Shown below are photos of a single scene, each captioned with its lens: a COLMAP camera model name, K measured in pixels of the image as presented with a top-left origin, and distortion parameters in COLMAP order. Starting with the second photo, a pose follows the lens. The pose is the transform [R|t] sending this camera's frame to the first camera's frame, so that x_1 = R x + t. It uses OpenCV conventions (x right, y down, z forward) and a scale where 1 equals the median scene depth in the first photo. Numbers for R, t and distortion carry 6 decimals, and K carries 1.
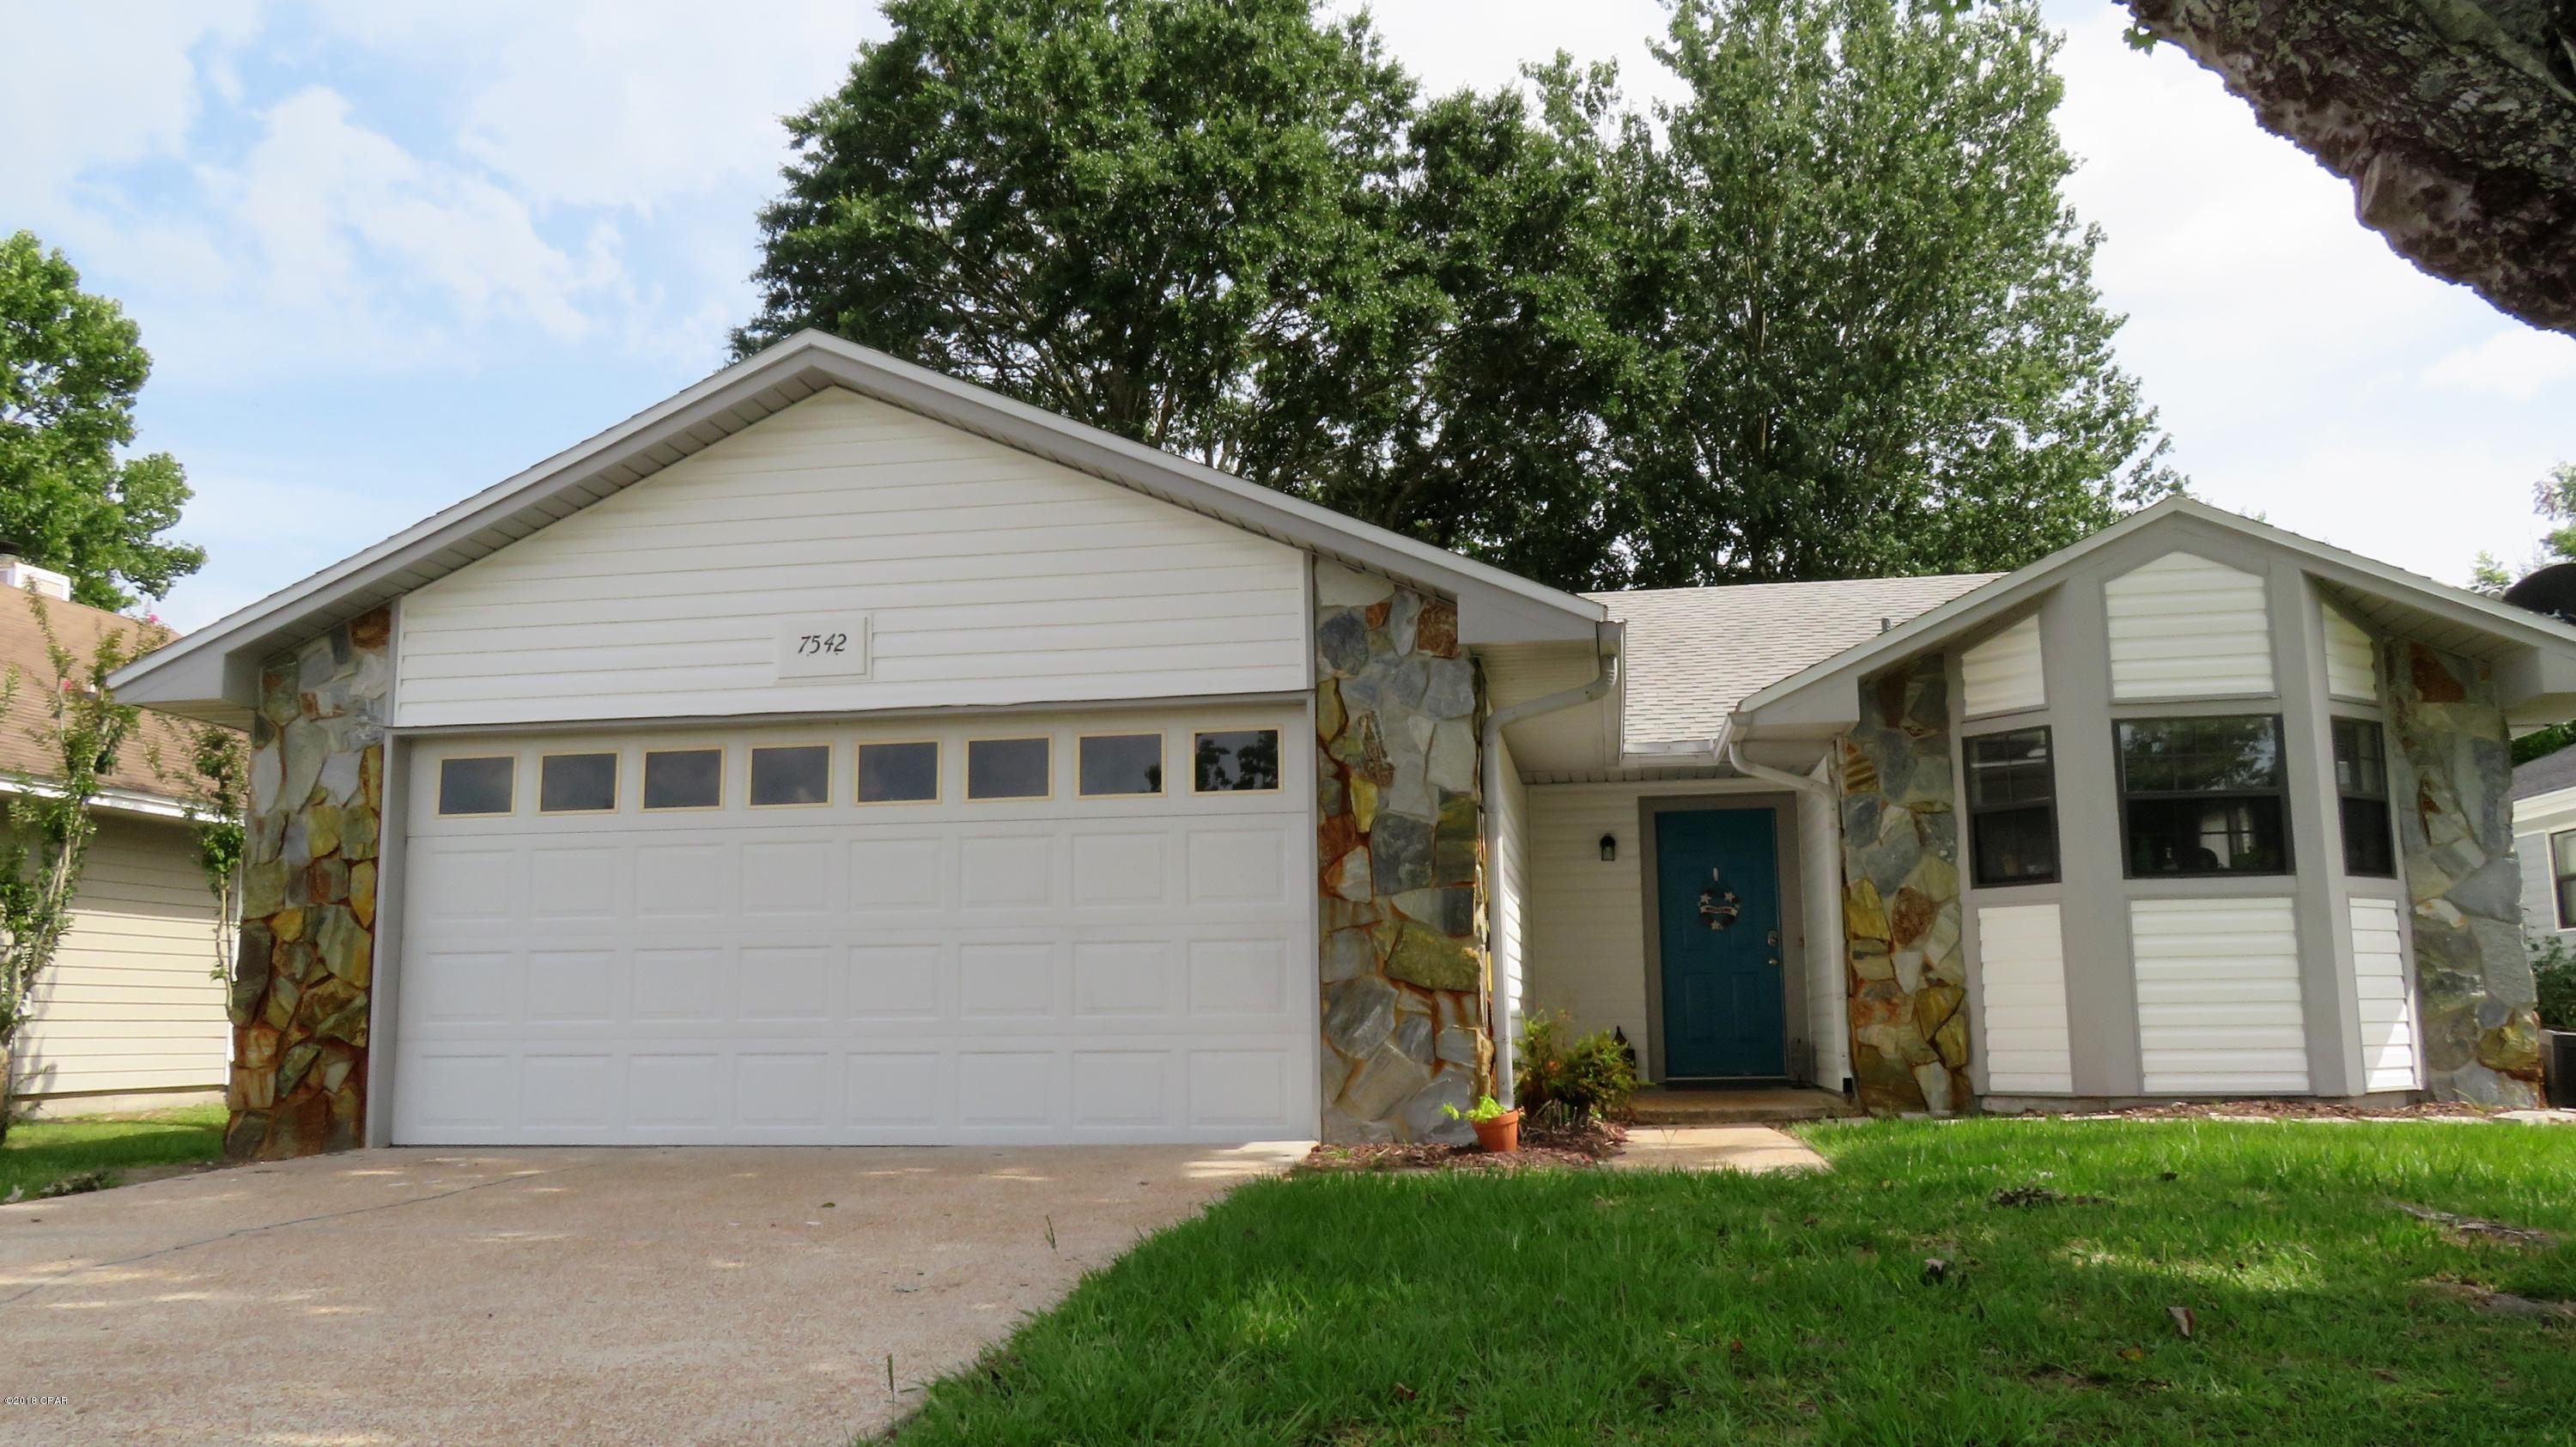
lens RADIAL K [[2009.1, 0, 1273.9], [0, 2009.1, 731.0], [0, 0, 1]] dist [-0.007025, 0.000774]
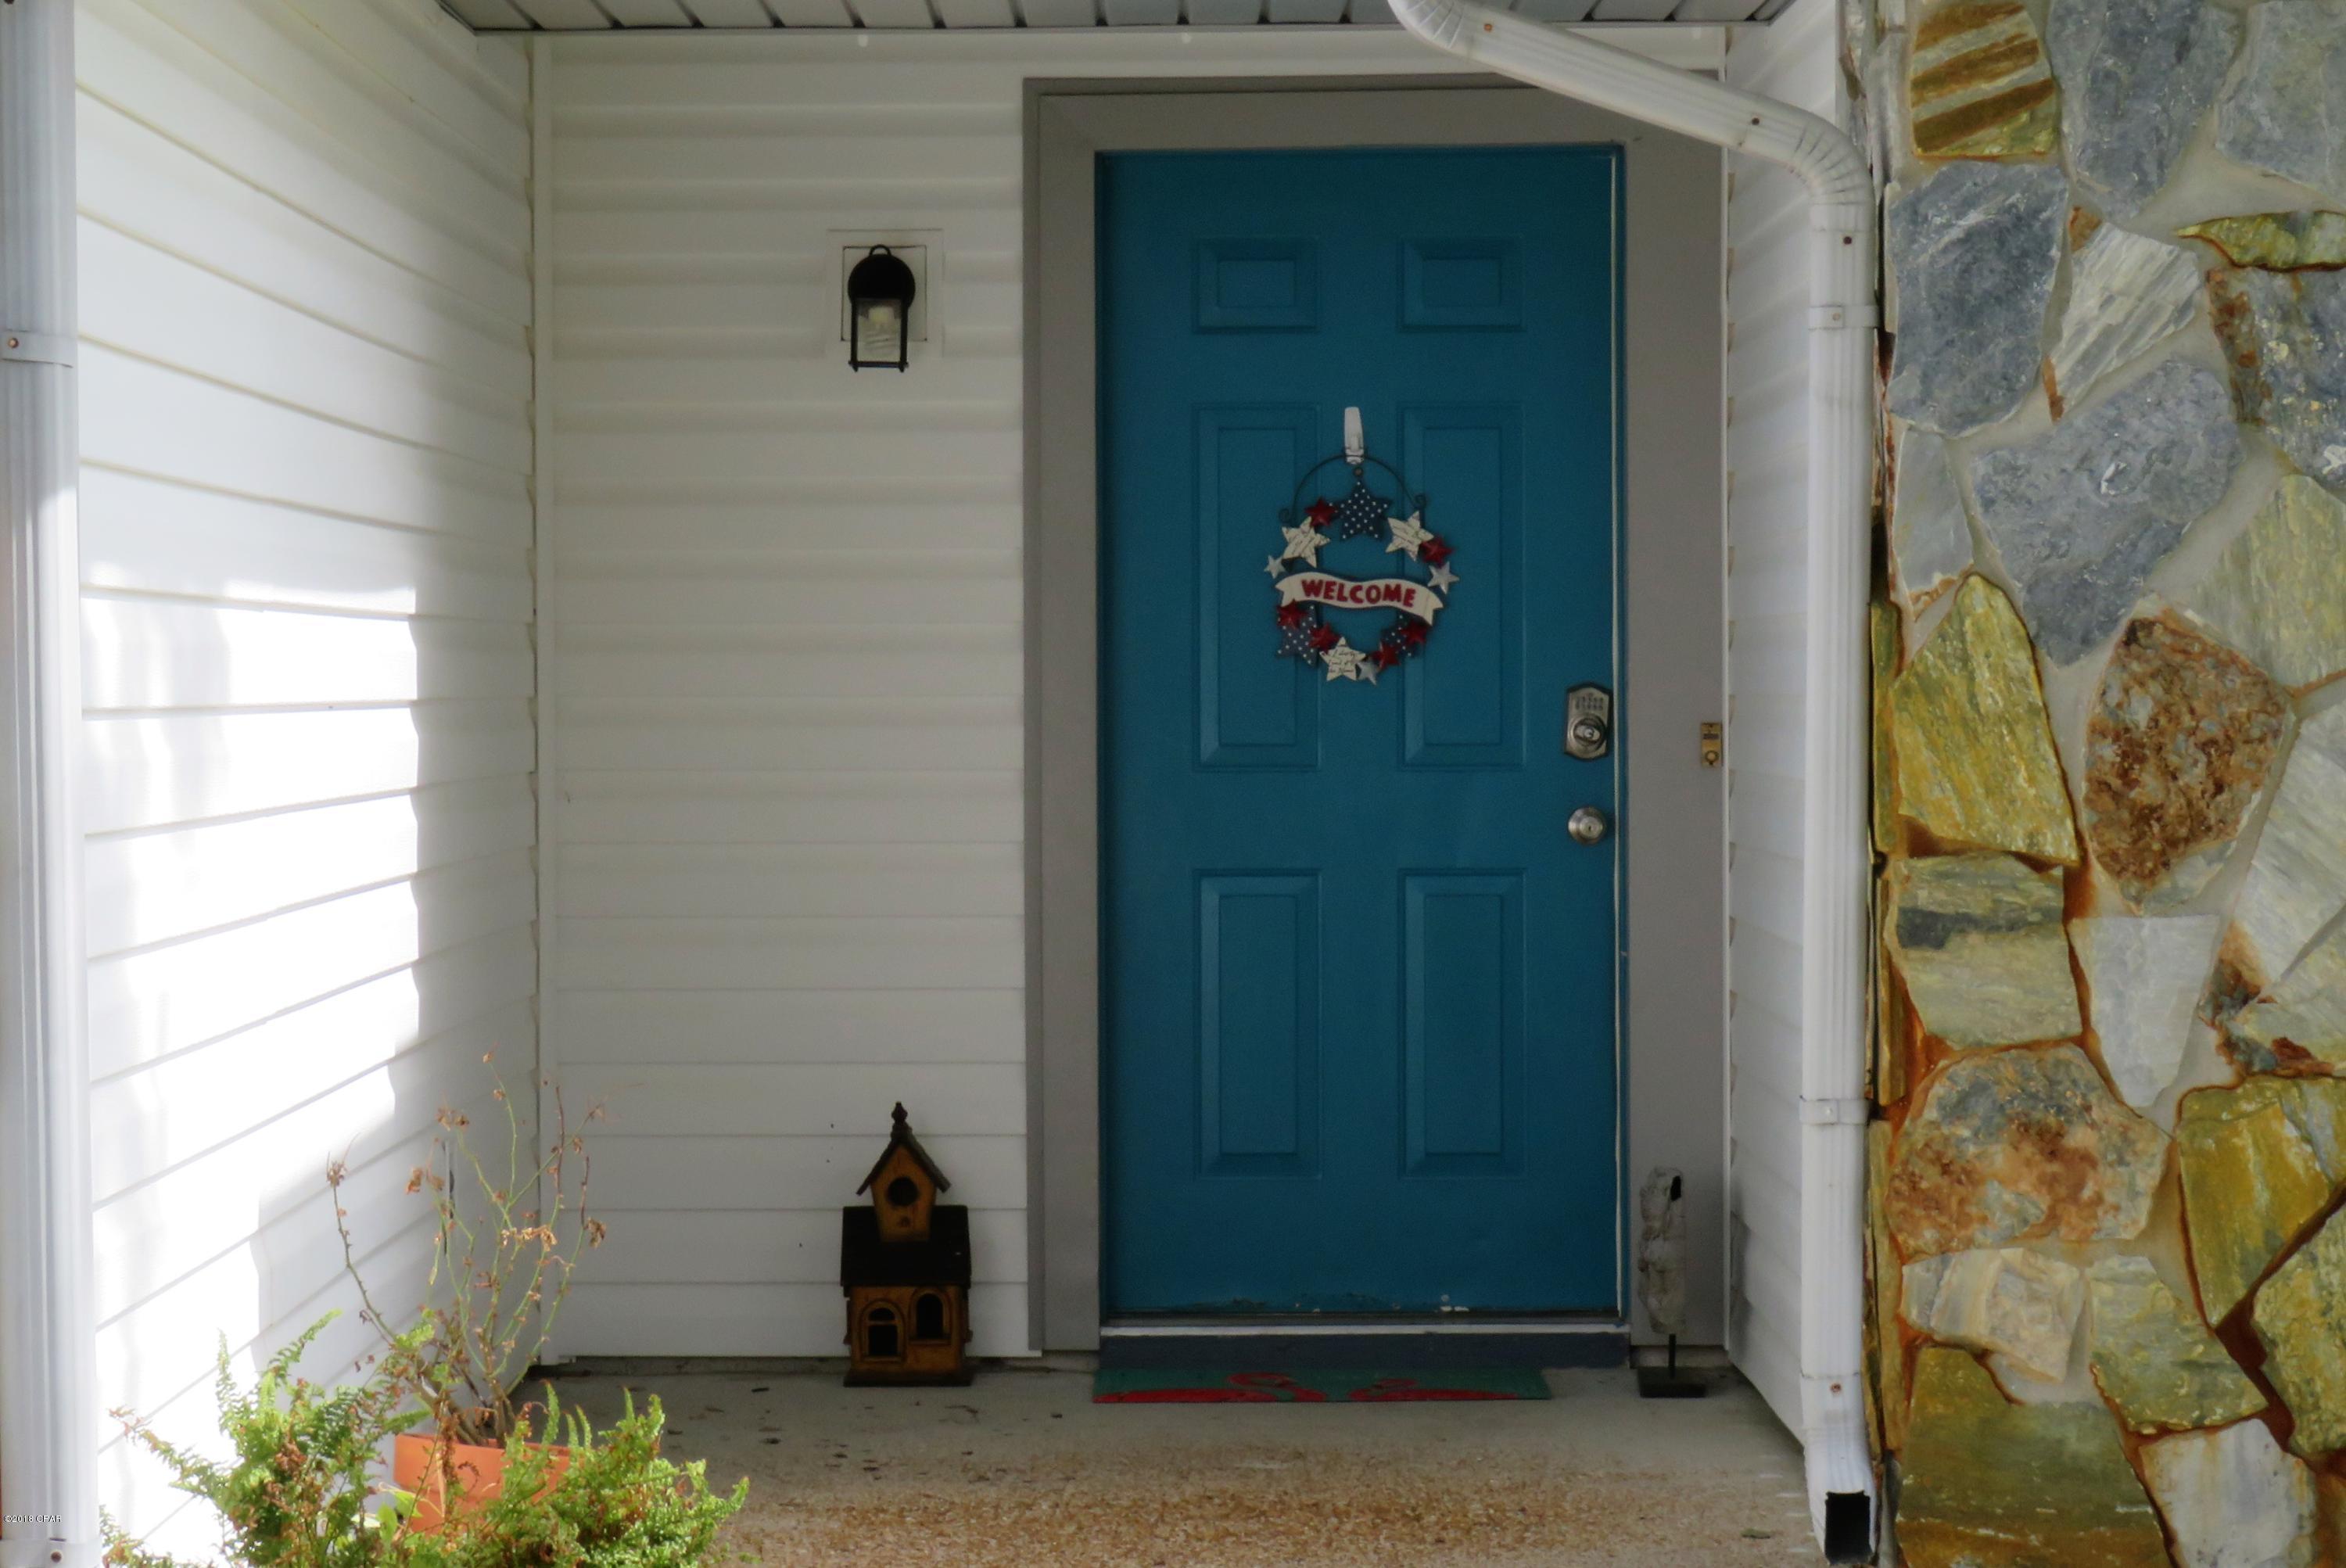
lens RADIAL K [[7335.3, 0, 991.3], [0, 7335.3, 831.8], [0, 0, 1]] dist [0.073455, 0.000000]
pose [[0.989955, 0.005188, 0.141290, 0.084997], [-0.028975, 0.985561, 0.166824, -0.027449], [-0.138385, -0.169242, 0.975811, 0.261004]]
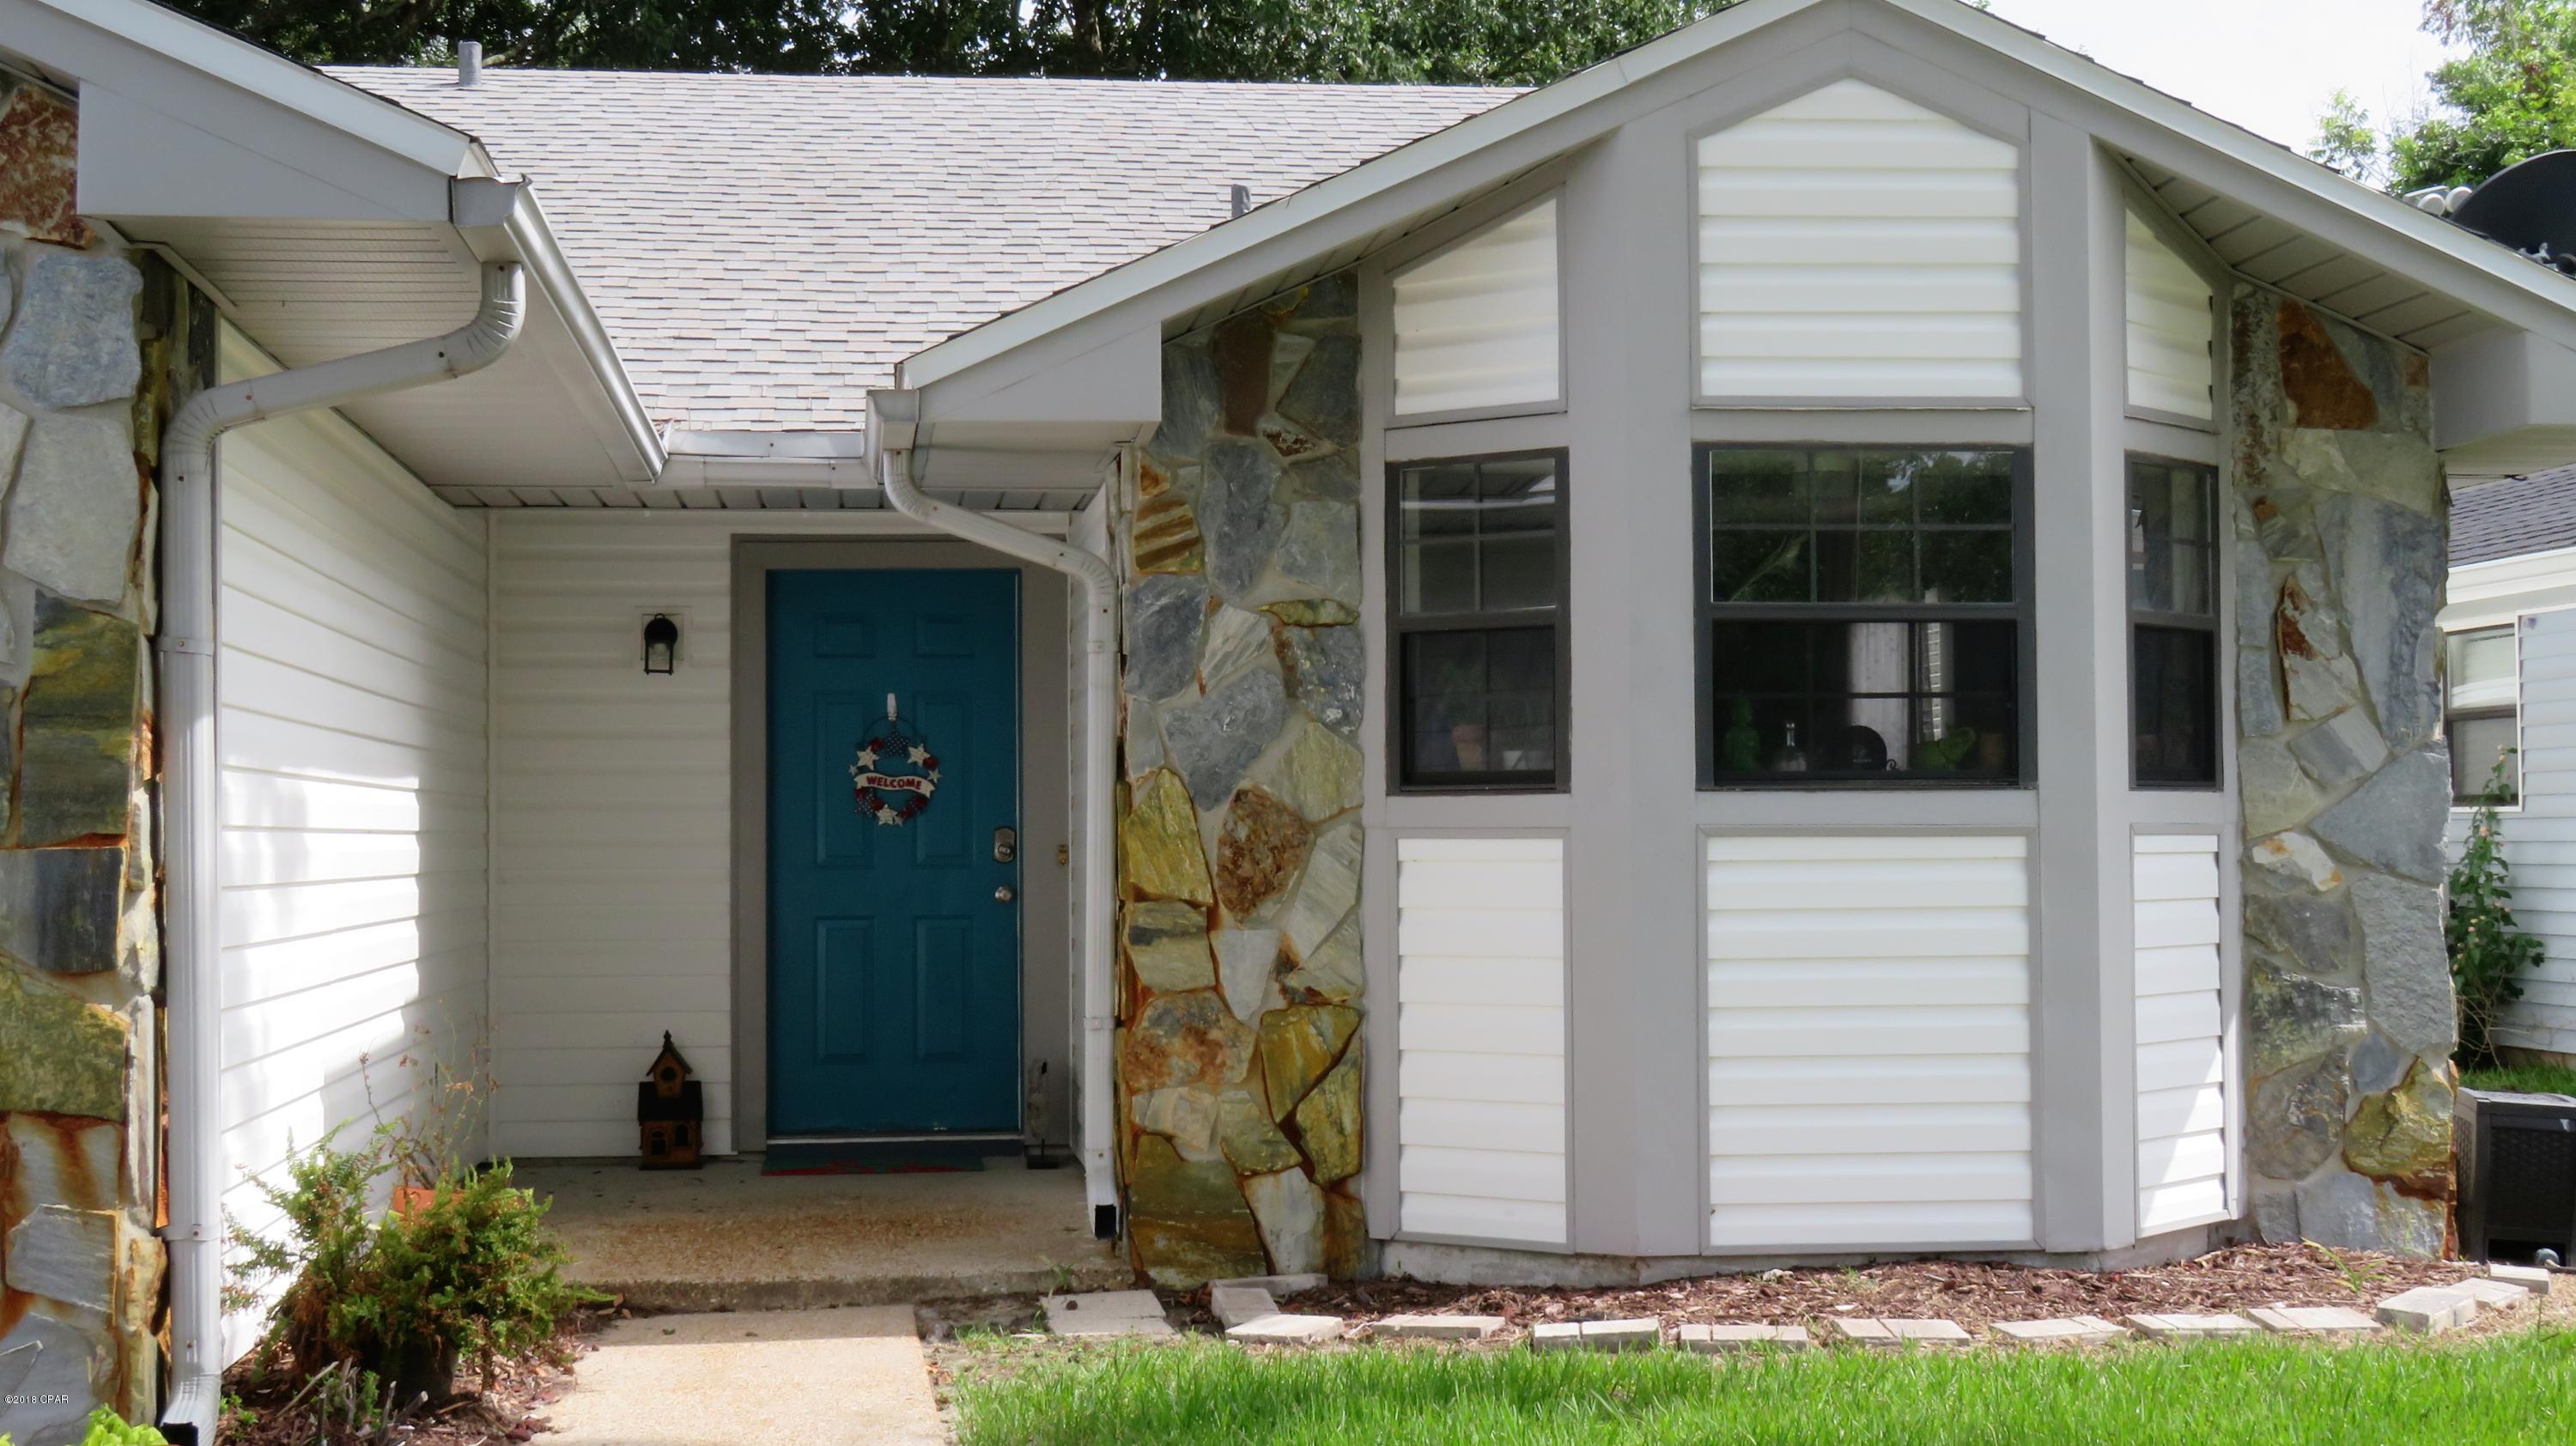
lens RADIAL K [[3620.9, 0, 1280.5], [0, 3620.9, 736.9], [0, 0, 1]] dist [0.019445, 0.000000]
pose [[0.961124, 0.015486, 0.275681, 0.099376], [-0.047958, 0.992614, 0.111438, -0.026314], [-0.271919, -0.120327, 0.954768, 0.226541]]
